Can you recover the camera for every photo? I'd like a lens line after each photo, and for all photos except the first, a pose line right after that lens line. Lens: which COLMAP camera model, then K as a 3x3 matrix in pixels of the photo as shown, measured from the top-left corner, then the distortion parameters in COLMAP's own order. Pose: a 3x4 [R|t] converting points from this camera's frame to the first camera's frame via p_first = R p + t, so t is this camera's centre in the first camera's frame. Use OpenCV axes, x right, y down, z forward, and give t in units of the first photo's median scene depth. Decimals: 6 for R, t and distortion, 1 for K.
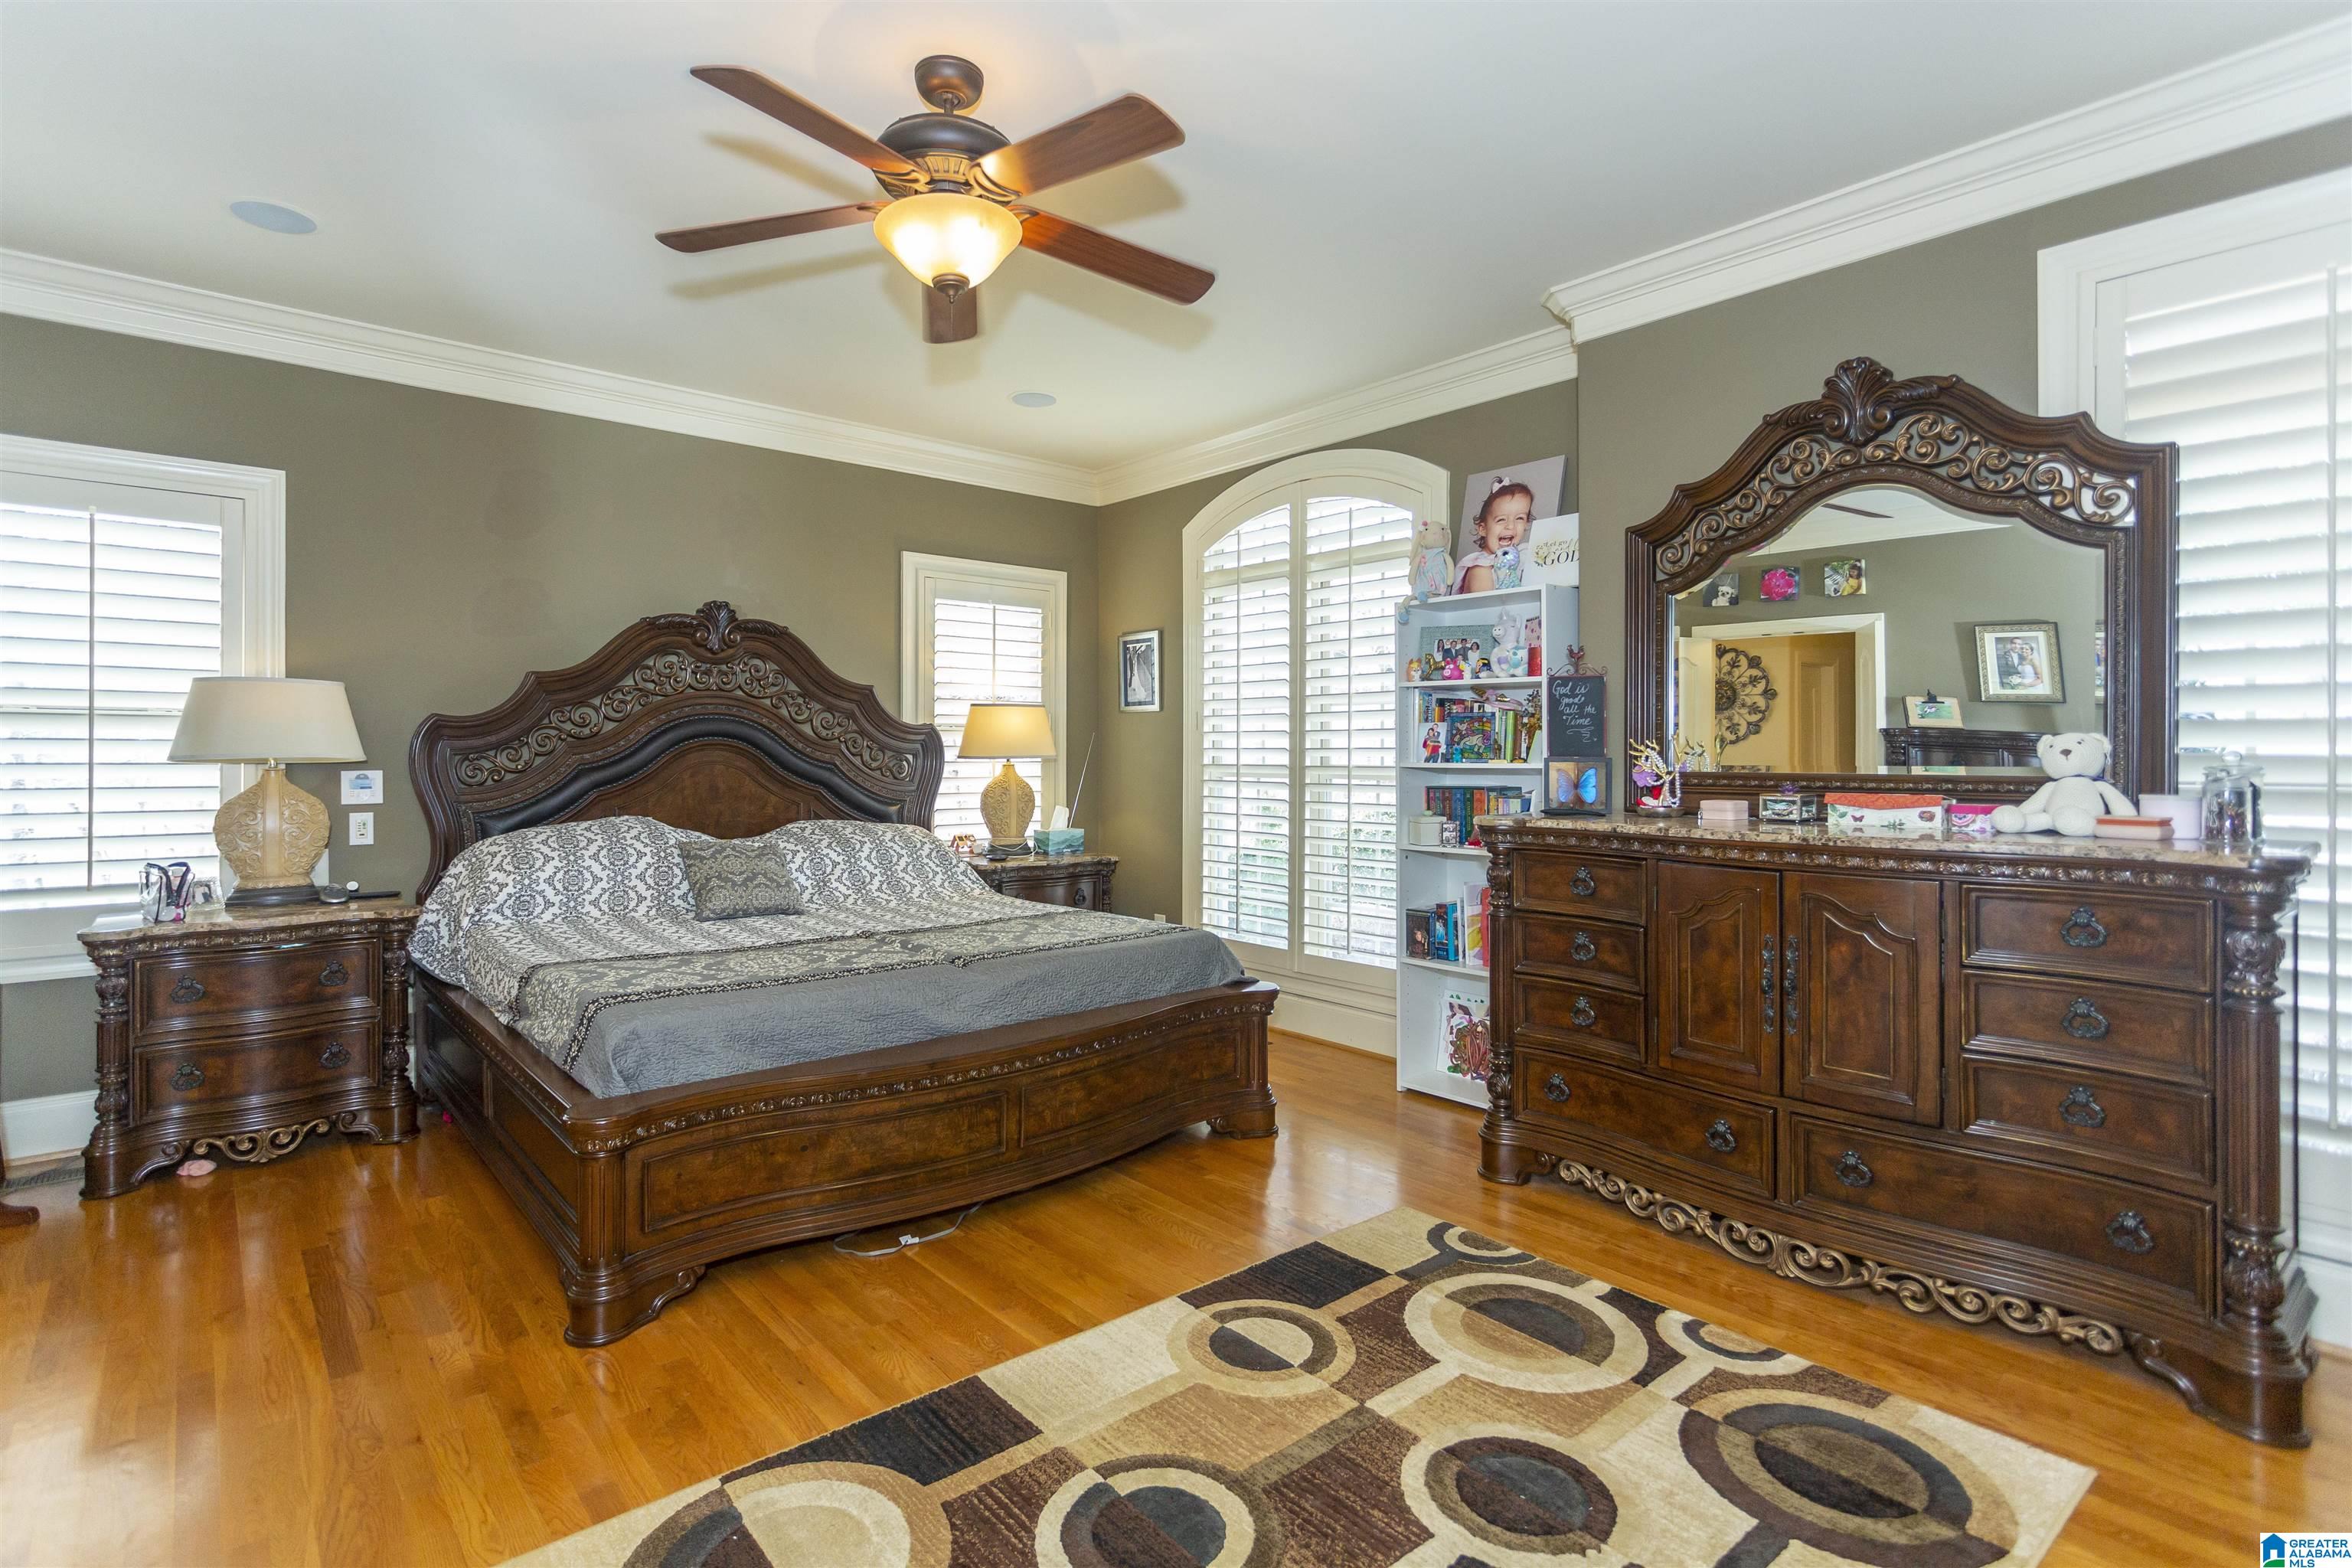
lens RADIAL K [[1143.1, 0, 1191.3], [0, 1143.1, 759.9], [0, 0, 1]] dist [-0.008912, -0.000336]
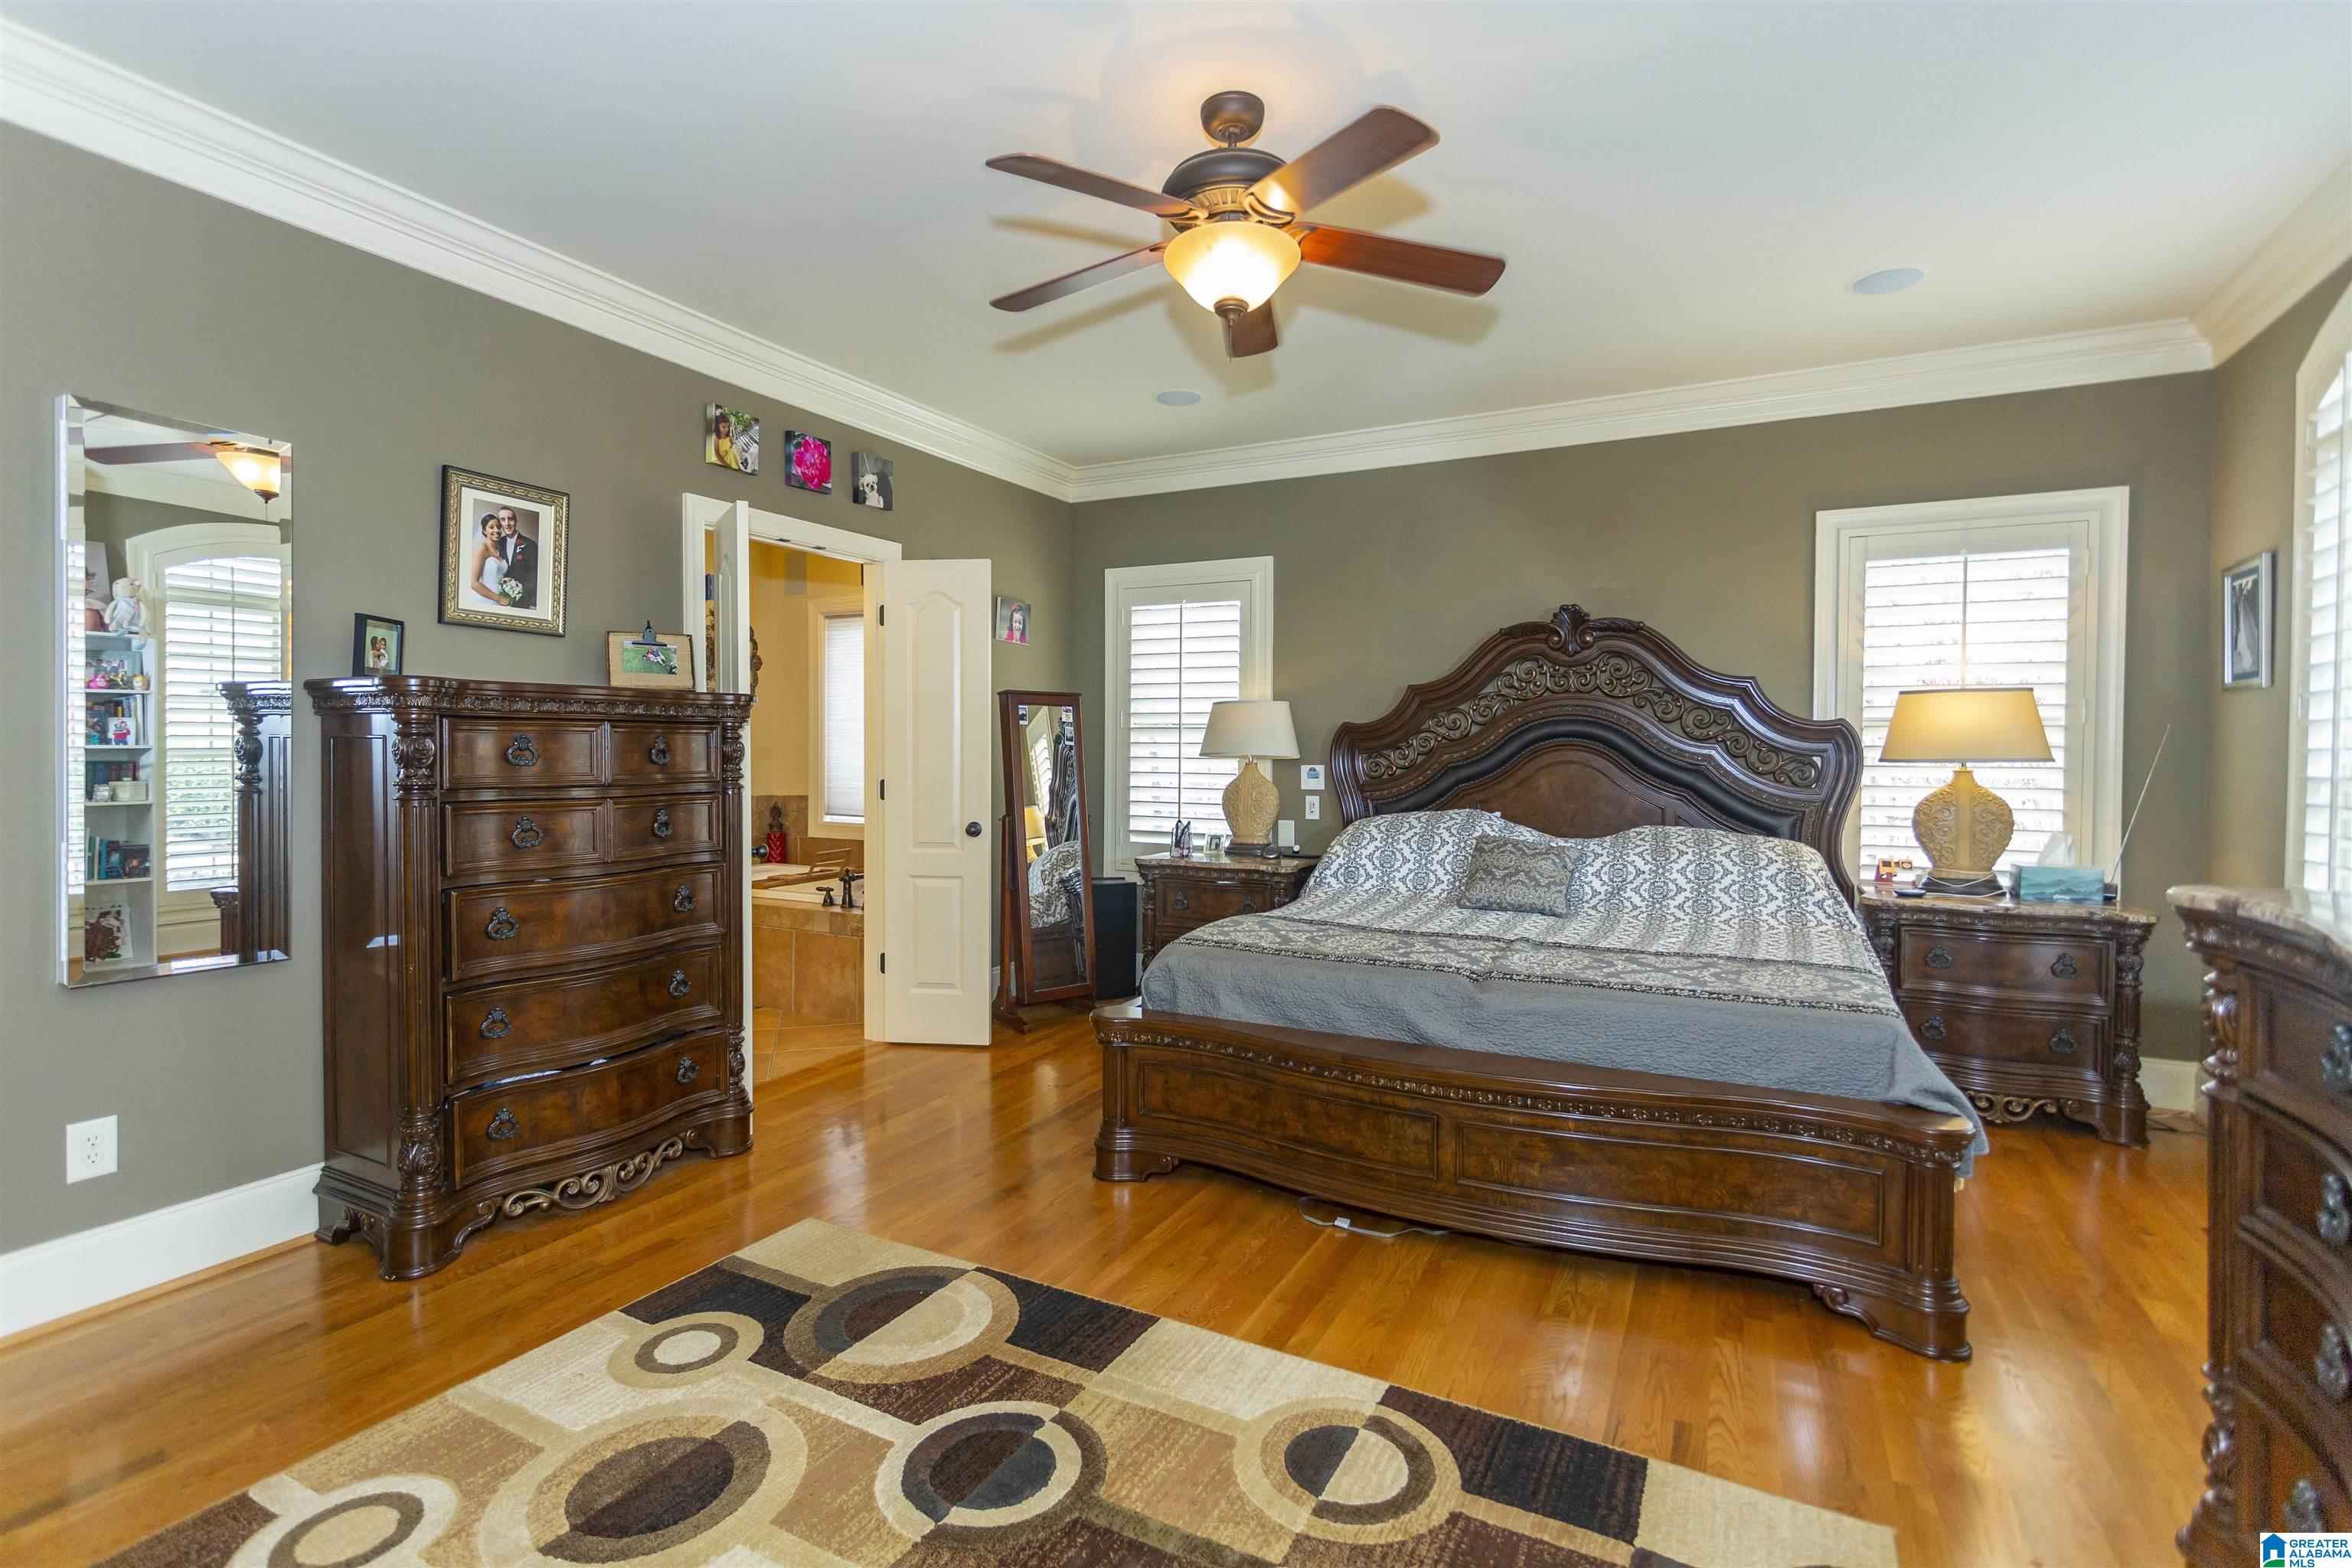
lens RADIAL K [[1143.1, 0, 1191.1], [0, 1143.1, 780.9], [0, 0, 1]] dist [-0.008912, -0.000336]
pose [[0.348240, 0.026263, -0.937037, 0.541601], [-0.009596, 0.999655, 0.024452, -0.003863], [0.937356, 0.000477, 0.348372, 0.414702]]
